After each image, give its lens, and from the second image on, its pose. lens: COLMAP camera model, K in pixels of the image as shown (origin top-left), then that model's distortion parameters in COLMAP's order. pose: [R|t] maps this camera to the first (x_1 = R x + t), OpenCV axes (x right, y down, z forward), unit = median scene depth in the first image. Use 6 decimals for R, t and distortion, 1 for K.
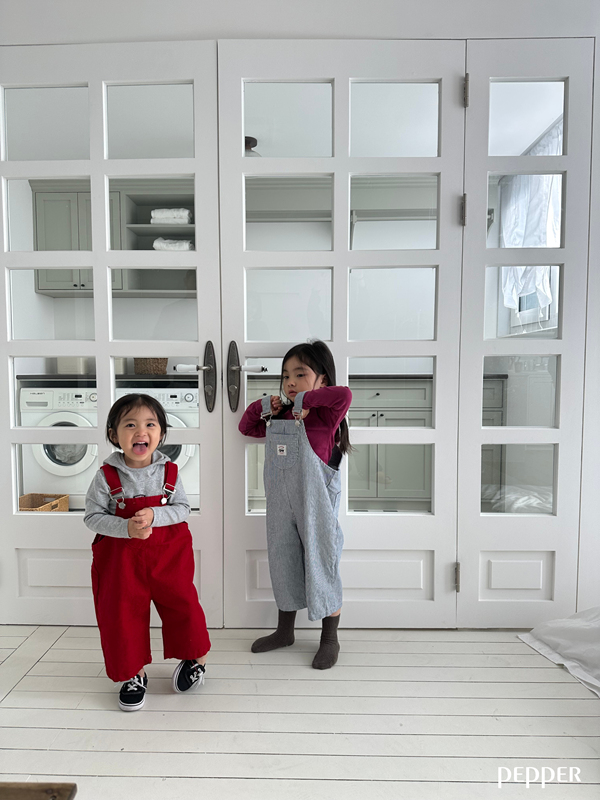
lens RADIAL K [[594.5, 0, 304.9], [0, 594.5, 401.0], [0, 0, 1]] dist [0.042490, -0.014387]
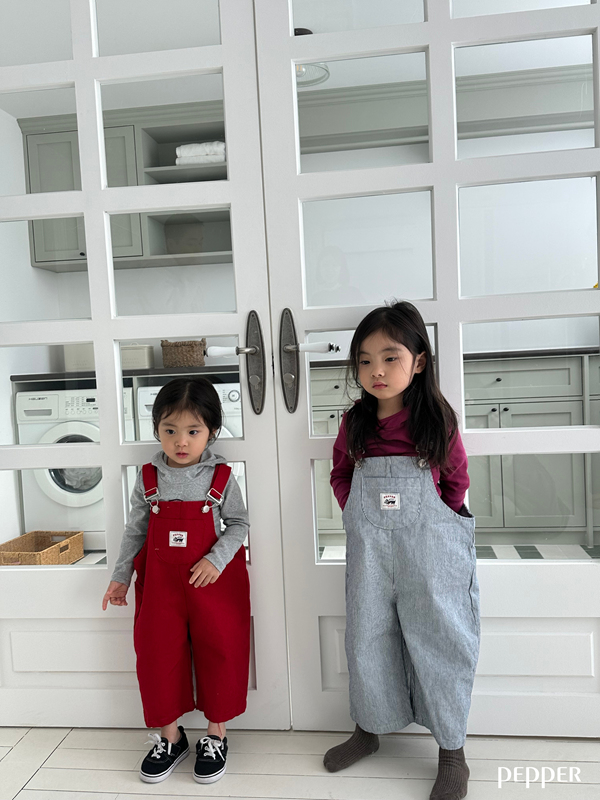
lens RADIAL K [[709.9, 0, 297.8], [0, 709.9, 401.2], [0, 0, 1]] dist [0.012178, 0.004562]
pose [[0.991191, -0.040776, -0.126005, -0.010752], [0.041289, 0.999146, 0.001457, 0.003804], [0.125838, -0.006647, 0.992029, 0.197370]]
